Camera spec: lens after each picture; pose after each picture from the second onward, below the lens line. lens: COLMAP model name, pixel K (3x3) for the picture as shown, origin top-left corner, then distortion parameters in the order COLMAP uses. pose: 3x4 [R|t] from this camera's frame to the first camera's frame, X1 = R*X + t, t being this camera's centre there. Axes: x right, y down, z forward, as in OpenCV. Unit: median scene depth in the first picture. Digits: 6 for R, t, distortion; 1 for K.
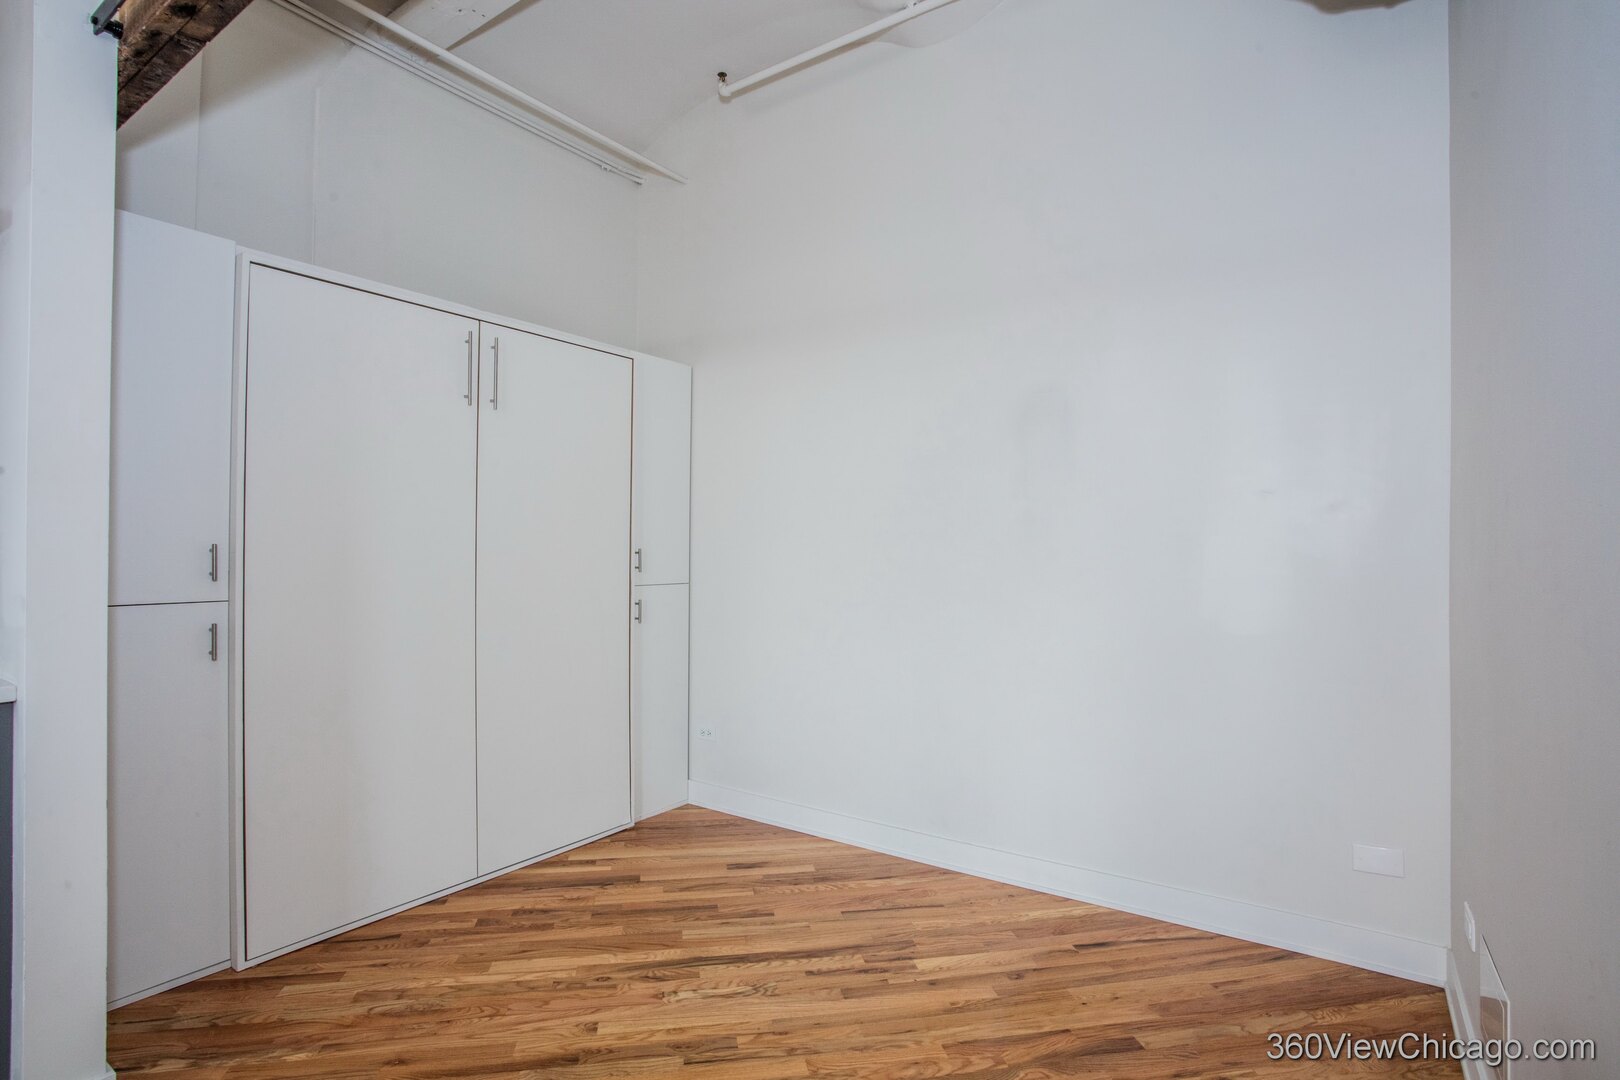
lens RADIAL K [[789.9, 0, 812.0], [0, 789.9, 541.4], [0, 0, 1]] dist [-0.082718, 0.040459]
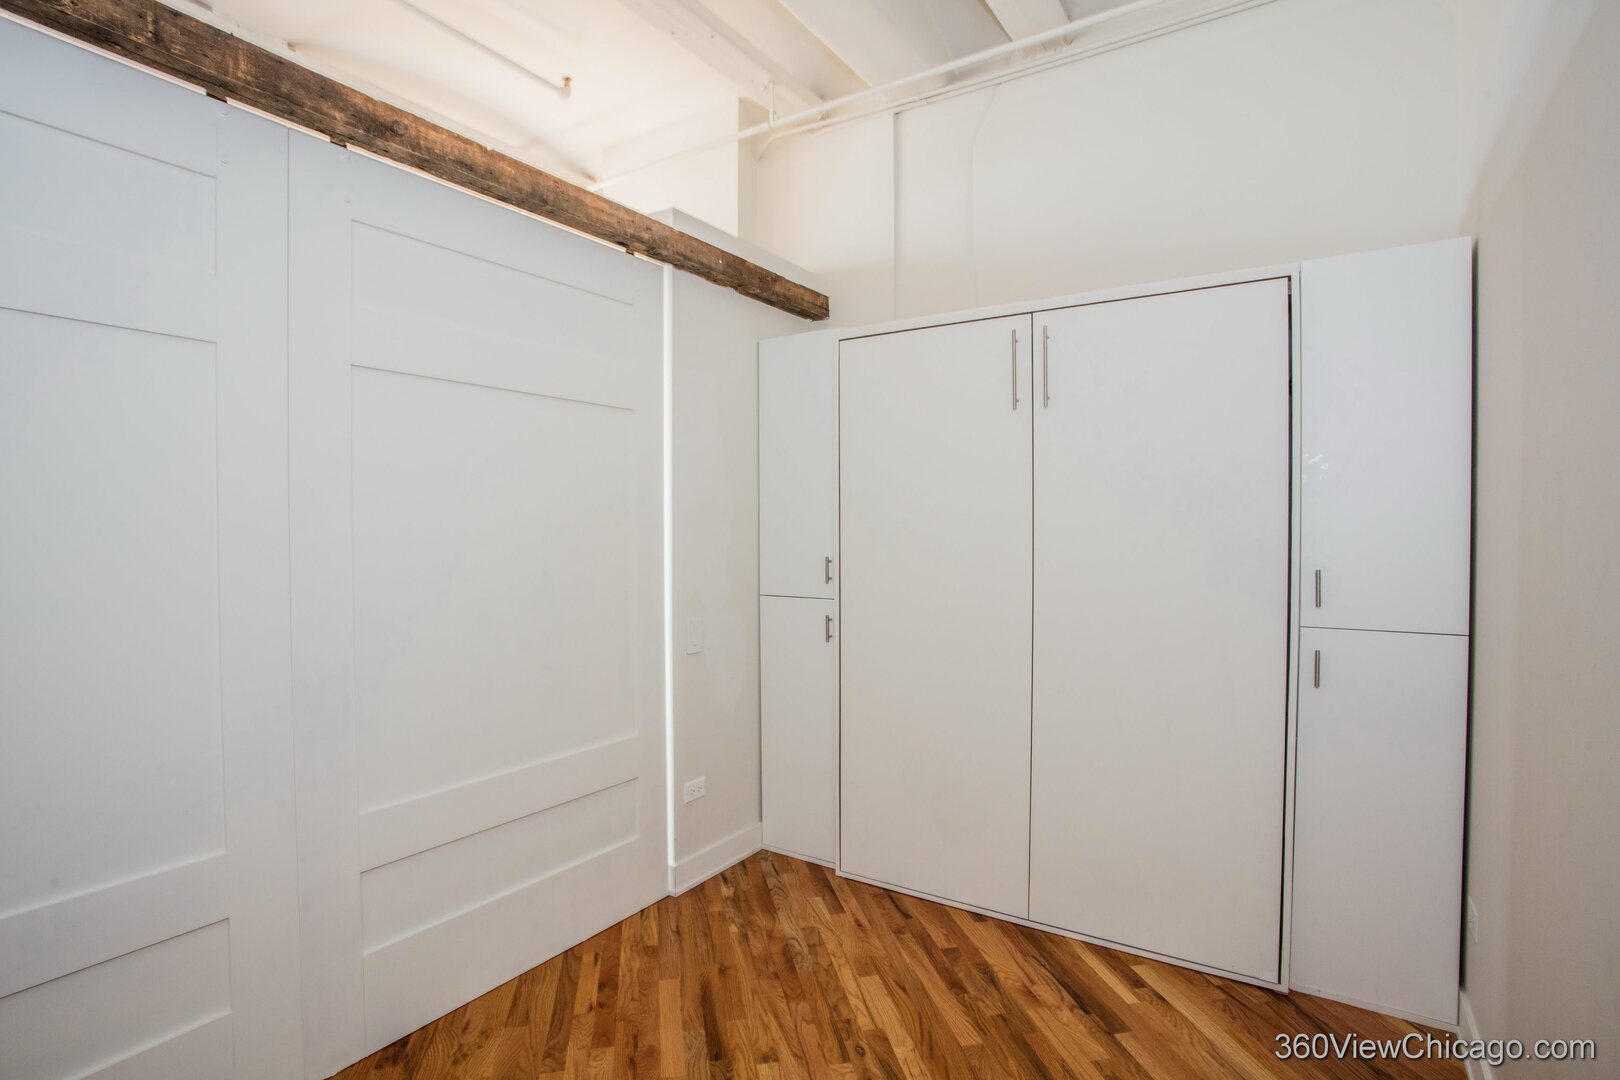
lens RADIAL K [[789.9, 0, 812.0], [0, 789.9, 541.4], [0, 0, 1]] dist [-0.082718, 0.040459]
pose [[0.029348, 0.004515, -0.999559, 0.591881], [0.005178, 0.999976, 0.004669, -0.028537], [0.999556, -0.005313, 0.029324, 0.879055]]
